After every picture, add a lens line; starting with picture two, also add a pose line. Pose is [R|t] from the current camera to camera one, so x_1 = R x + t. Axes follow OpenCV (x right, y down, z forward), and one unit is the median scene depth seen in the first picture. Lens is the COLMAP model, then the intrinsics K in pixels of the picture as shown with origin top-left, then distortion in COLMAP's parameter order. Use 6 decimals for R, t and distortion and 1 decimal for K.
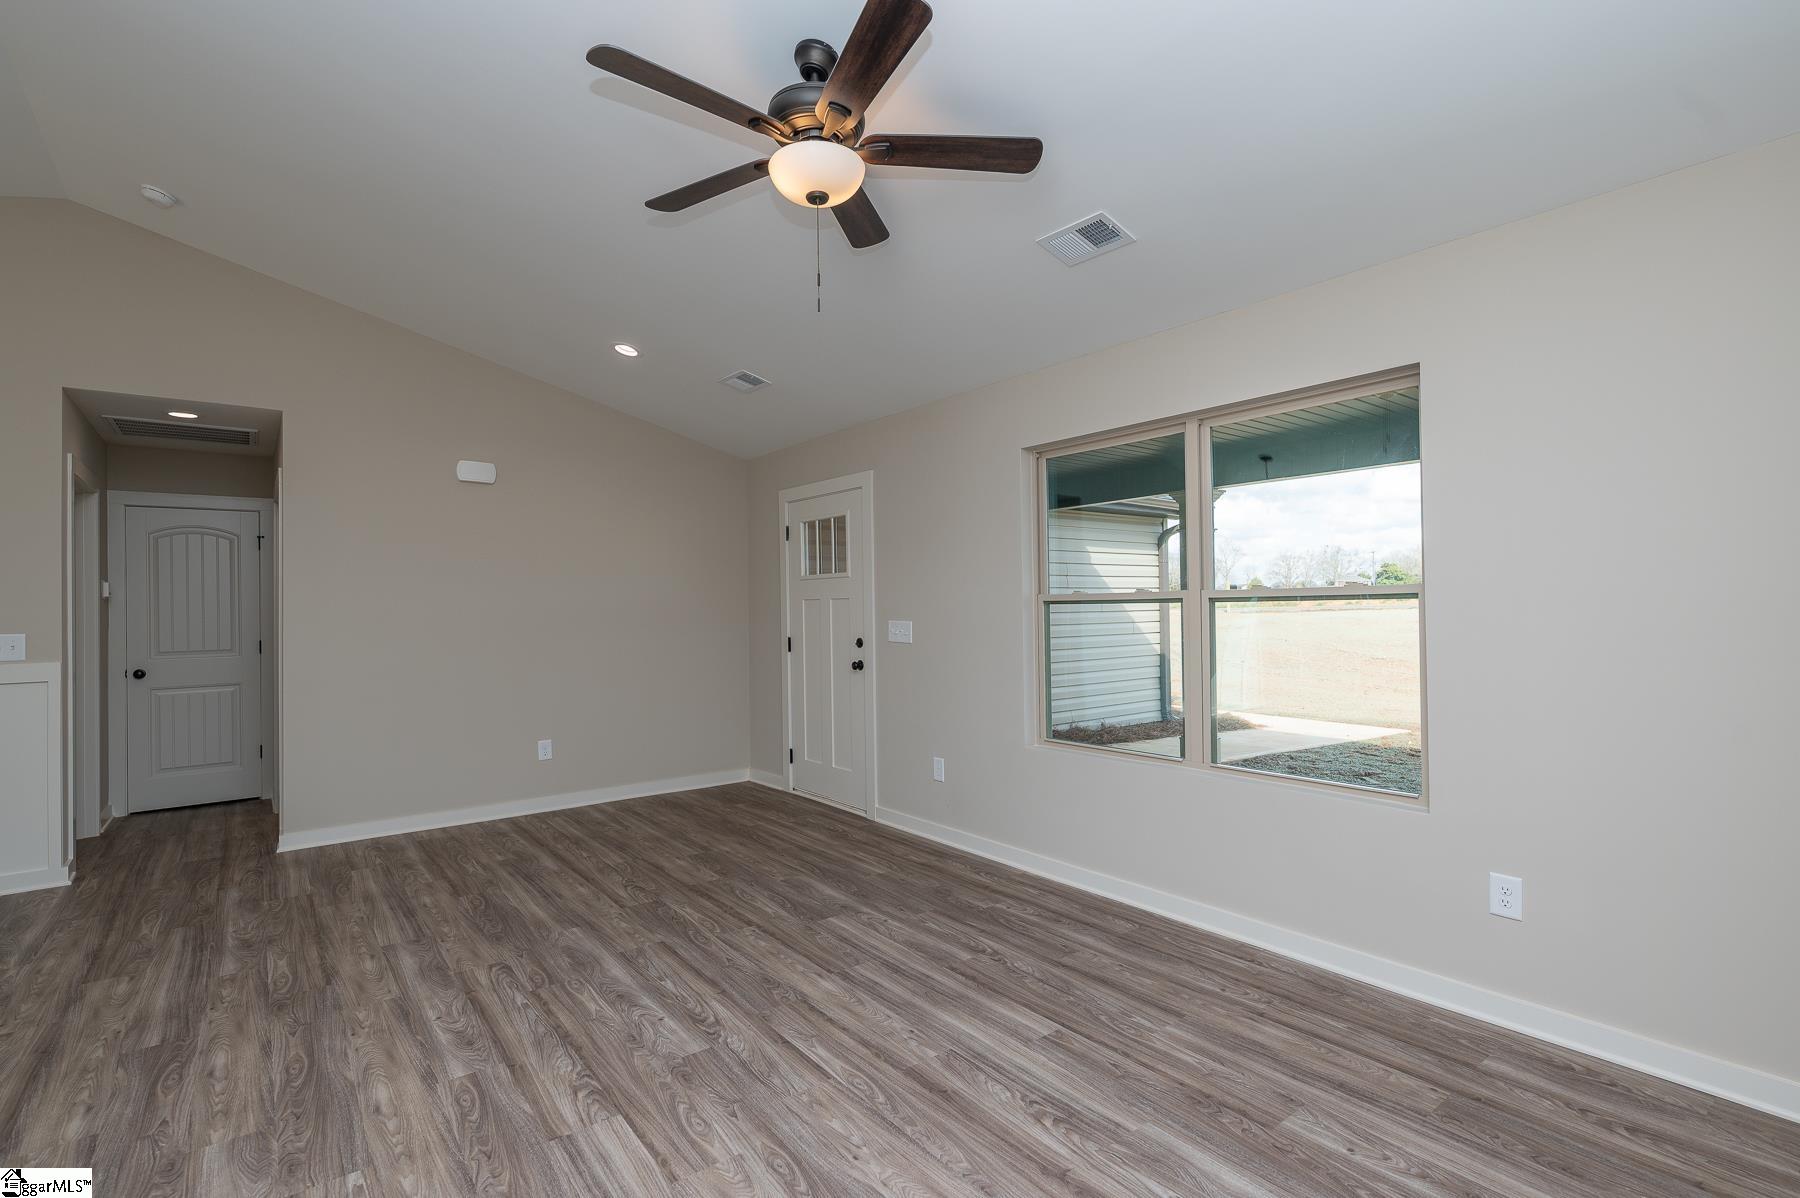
lens RADIAL K [[836.0, 0, 883.2], [0, 836.0, 605.0], [0, 0, 1]] dist [-0.000649, 0.000352]
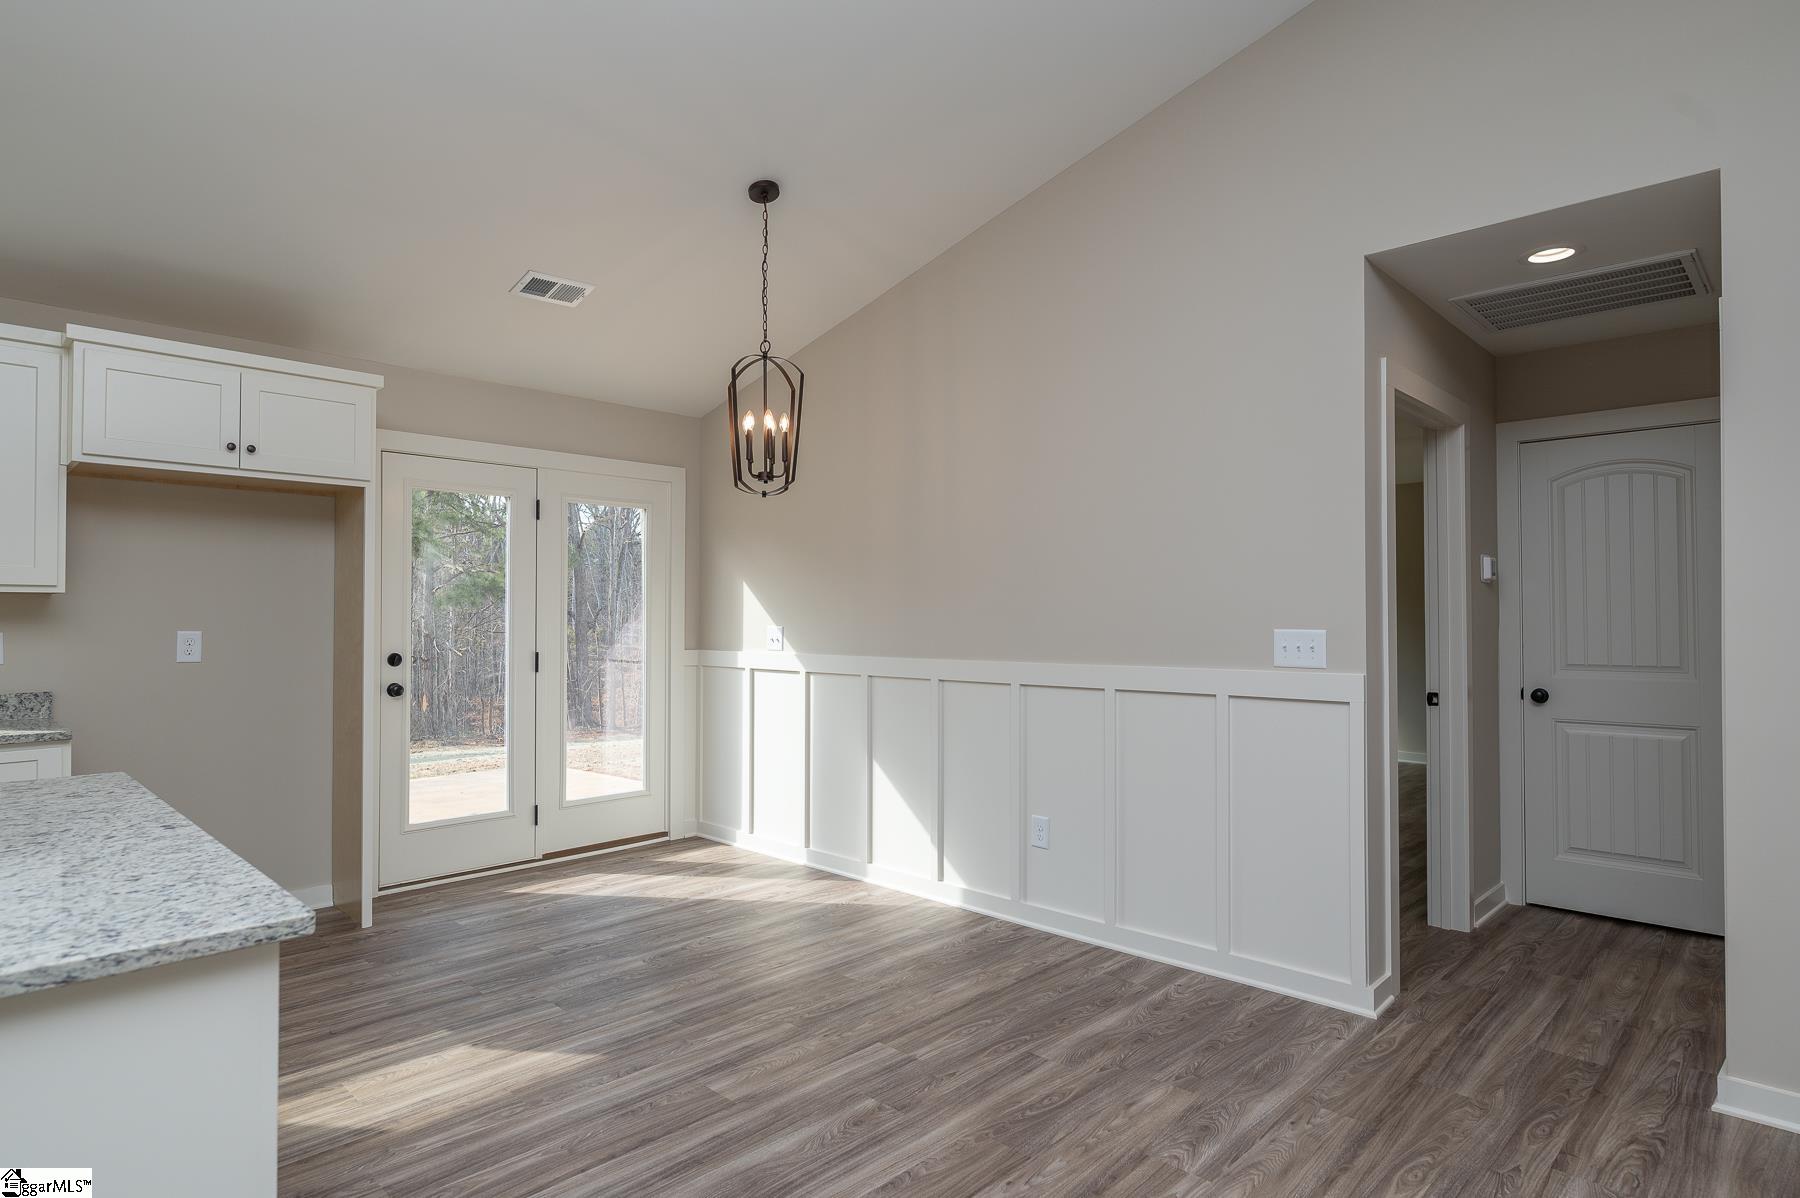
lens RADIAL K [[970.5, 0, 888.6], [0, 970.5, 603.0], [0, 0, 1]] dist [-0.003700, -0.000405]
pose [[0.142618, 0.002122, -0.989775, -0.346360], [0.001545, 0.999996, 0.002366, 0.012288], [0.989777, -0.001867, 0.142614, 0.634000]]
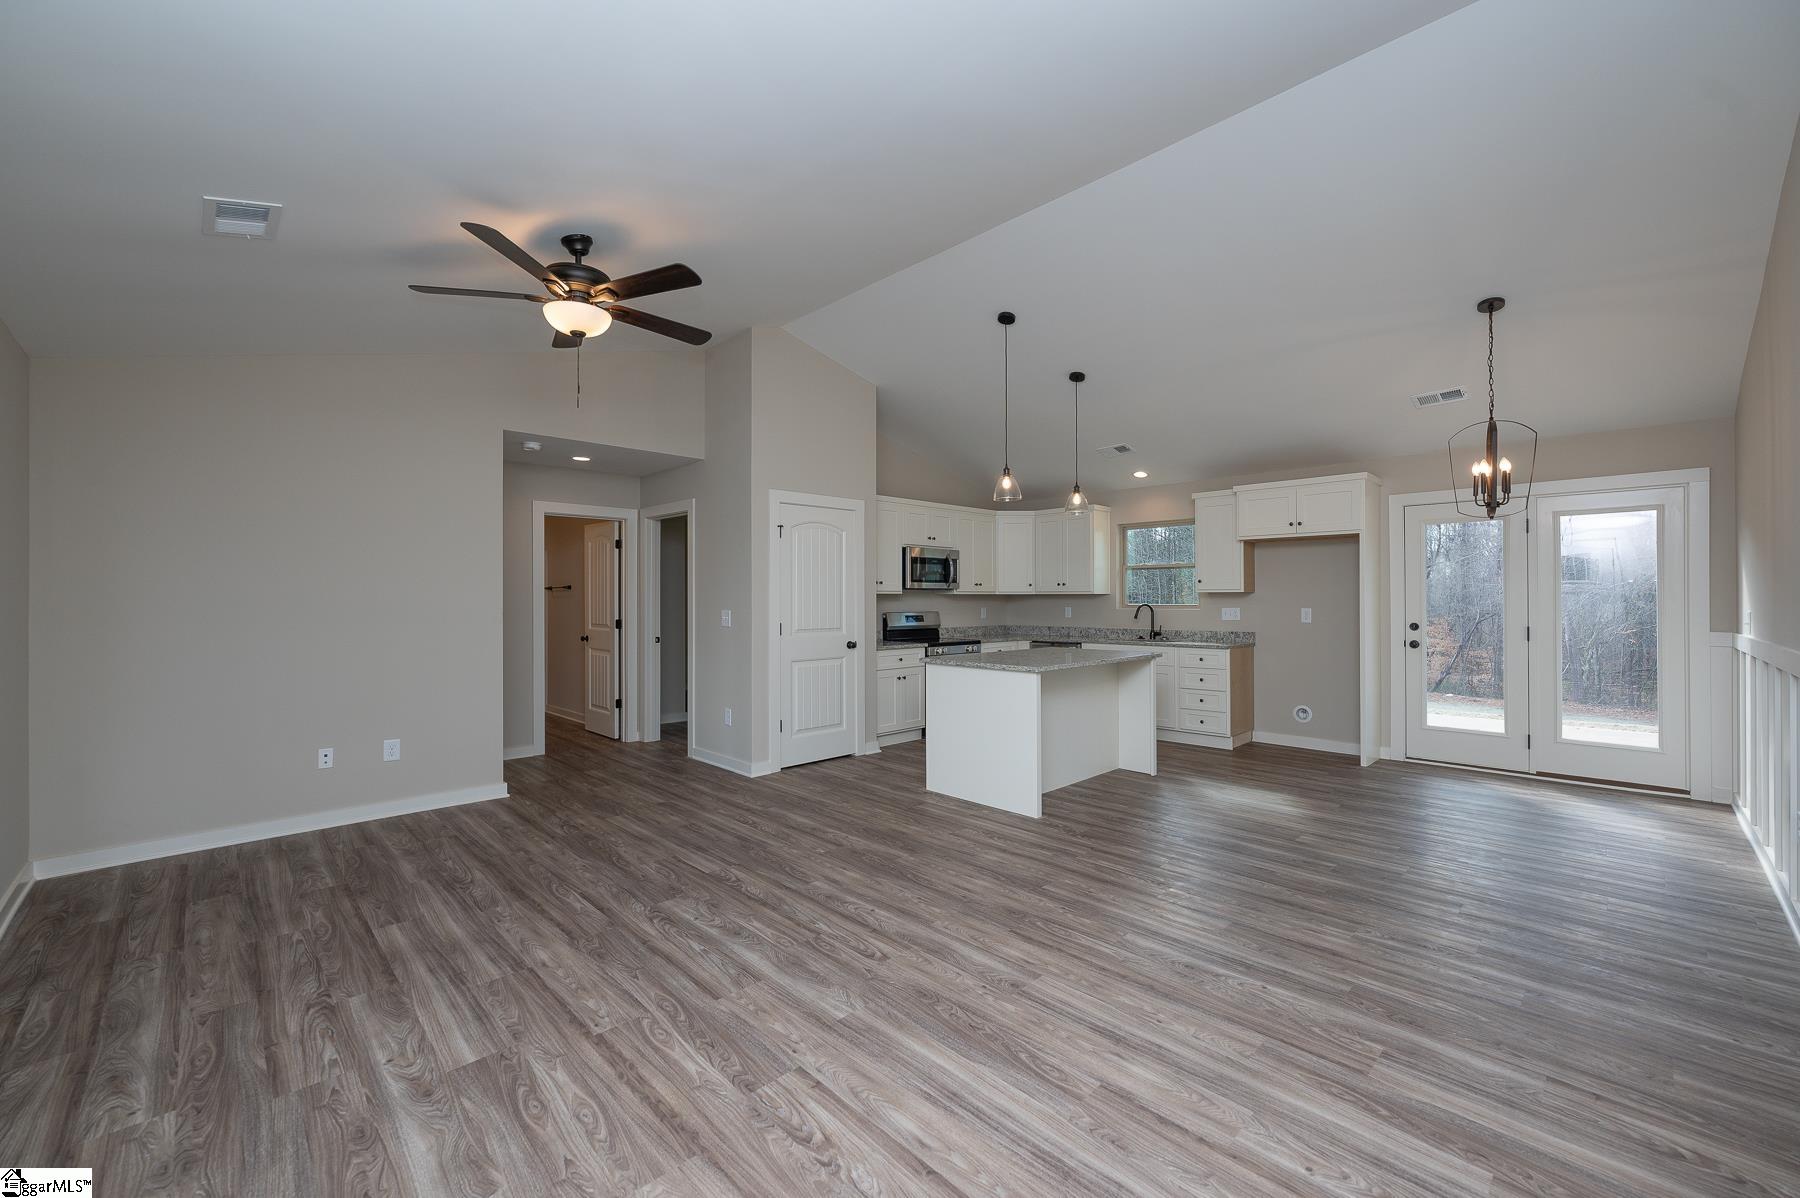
lens RADIAL K [[719.6, 0, 905.1], [0, 719.6, 595.2], [0, 0, 1]] dist [-0.000050, 0.000210]
pose [[-0.991863, 0.016390, -0.126247, -0.358576], [0.017605, 0.999809, -0.008514, 0.011147], [0.126083, -0.010667, -0.991962, 1.698082]]
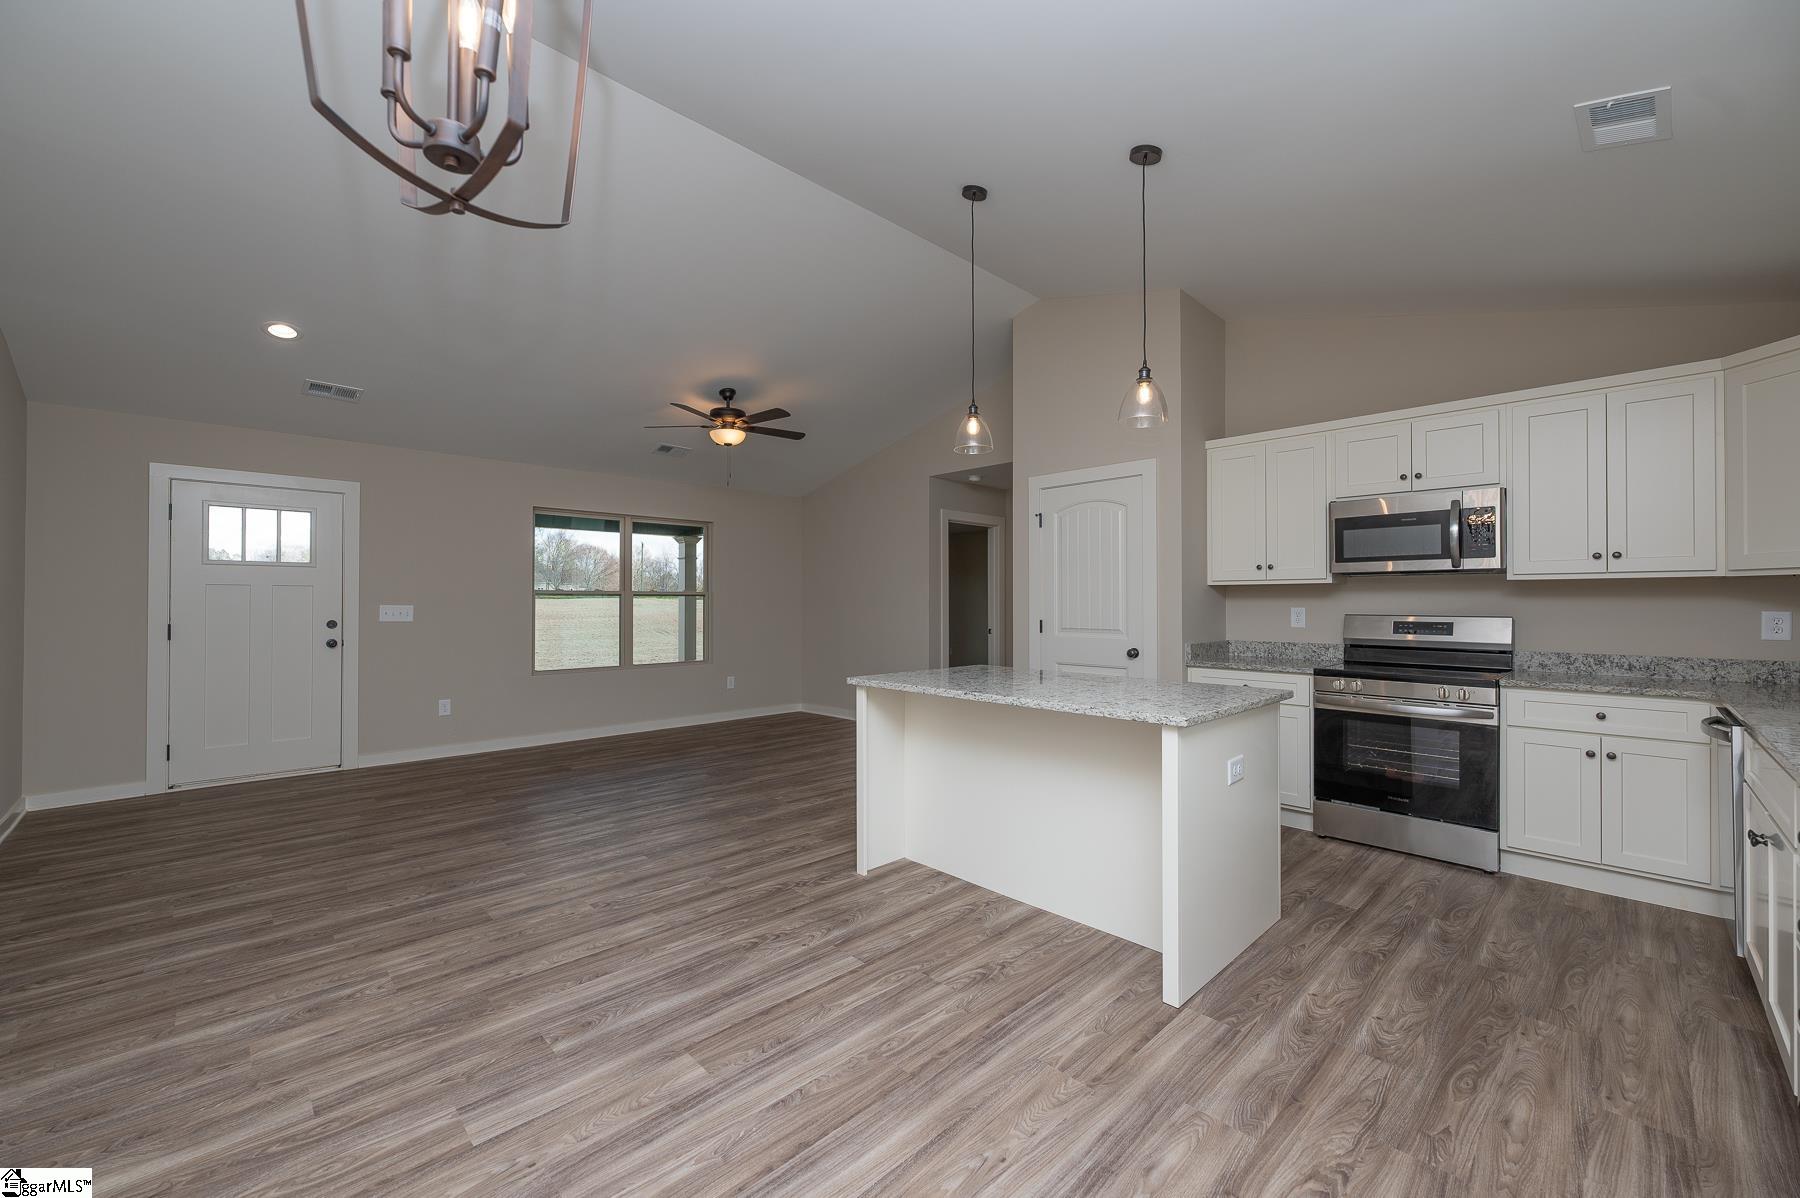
lens RADIAL K [[711.3, 0, 886.7], [0, 711.3, 597.0], [0, 0, 1]] dist [-0.001175, 0.000091]
pose [[-0.110763, 0.021634, 0.993611, -1.738624], [-0.002538, 0.999754, -0.022051, 0.041447], [-0.993844, -0.004964, -0.110681, 0.521908]]
